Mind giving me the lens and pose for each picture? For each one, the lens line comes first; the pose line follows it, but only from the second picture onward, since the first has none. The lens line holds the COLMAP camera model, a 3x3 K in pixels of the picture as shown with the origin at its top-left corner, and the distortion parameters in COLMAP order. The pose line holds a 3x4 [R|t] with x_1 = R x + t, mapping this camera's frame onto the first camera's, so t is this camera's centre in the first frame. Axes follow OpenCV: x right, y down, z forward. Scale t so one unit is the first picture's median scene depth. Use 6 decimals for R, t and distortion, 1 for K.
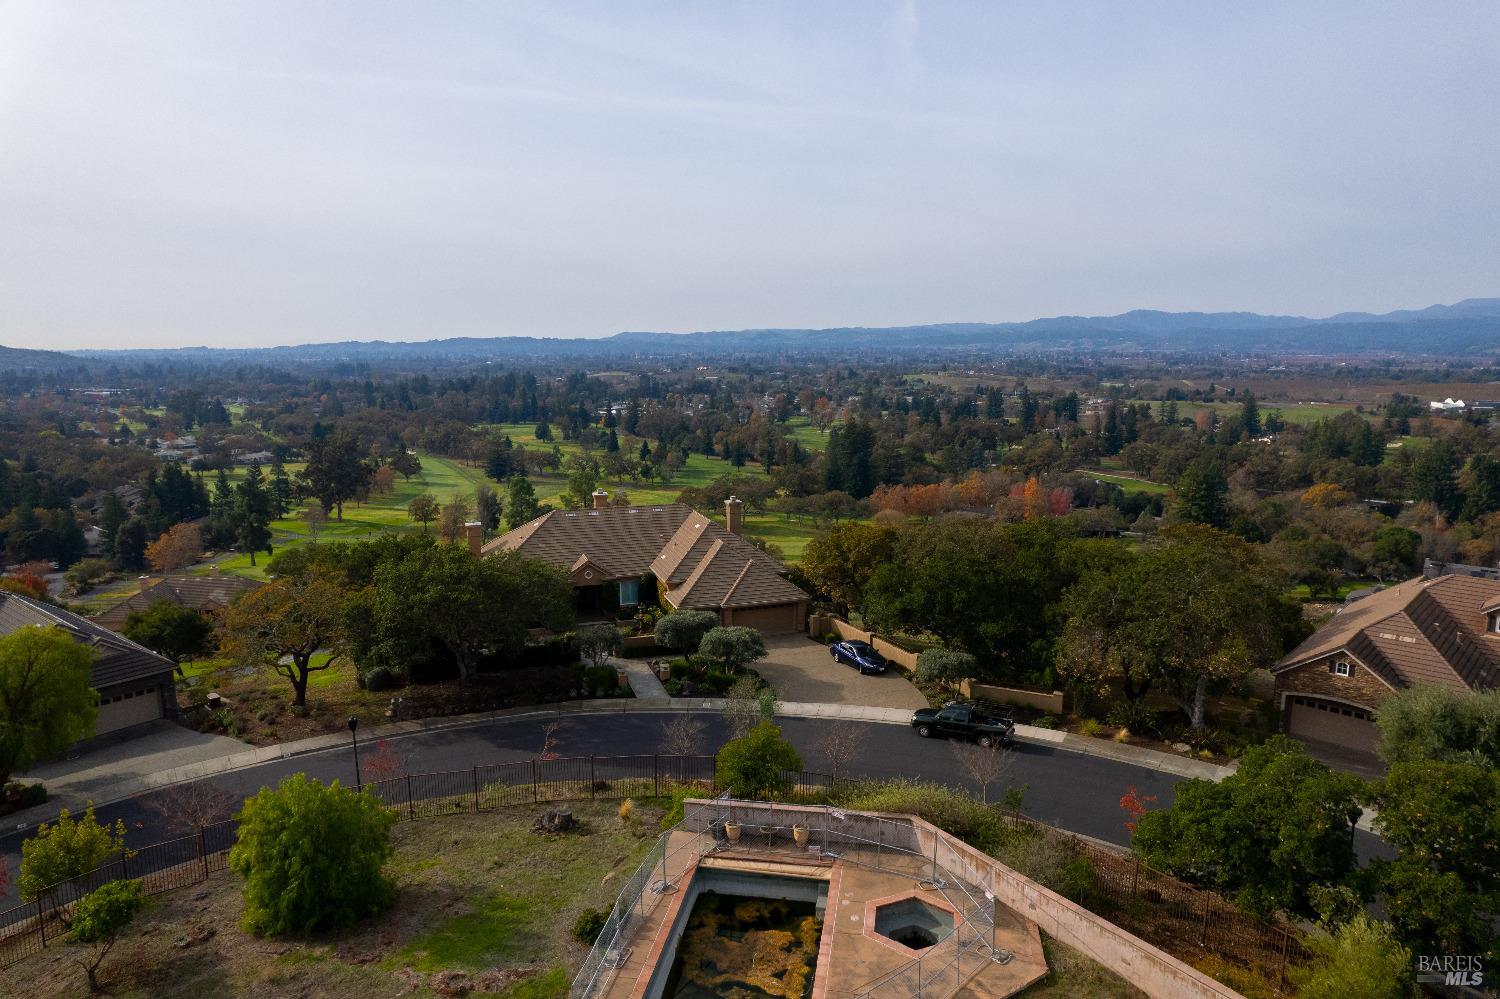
lens RADIAL K [[960.8, 0, 750.9], [0, 960.8, 507.6], [0, 0, 1]] dist [-0.079240, 0.072220]
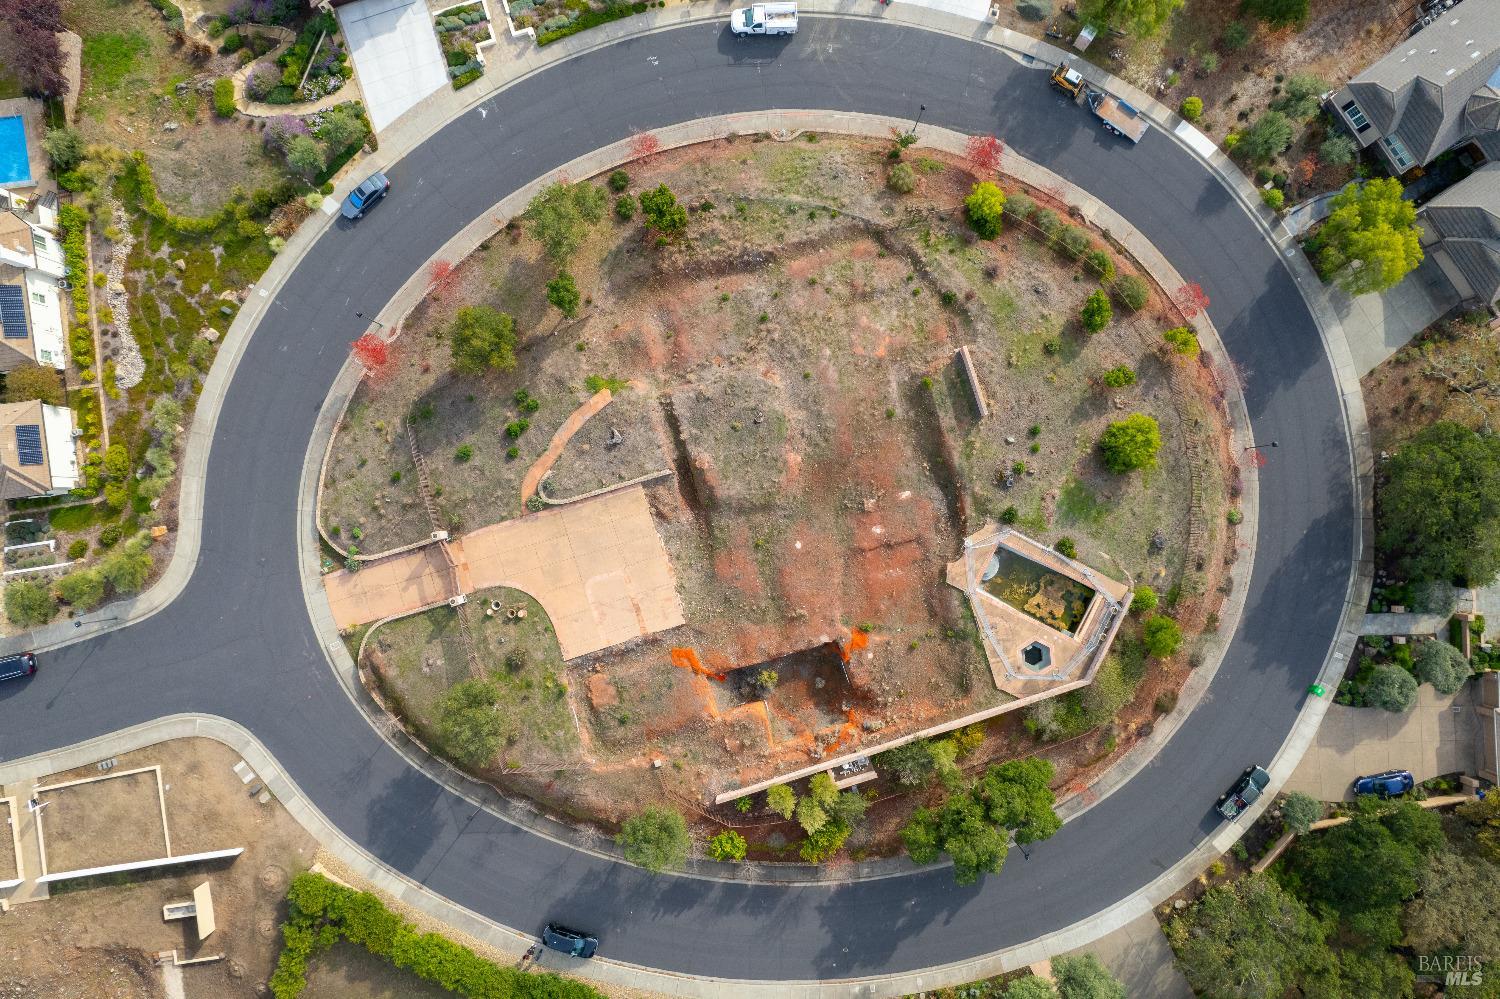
lens RADIAL K [[960.8, 0, 779.6], [0, 960.8, 502.1], [0, 0, 1]] dist [-0.079240, 0.072220]
pose [[-0.292040, 0.956346, -0.010760, -0.014200], [-0.189517, -0.046838, 0.980760, -3.190919], [0.937441, 0.288460, 0.194922, -0.555178]]
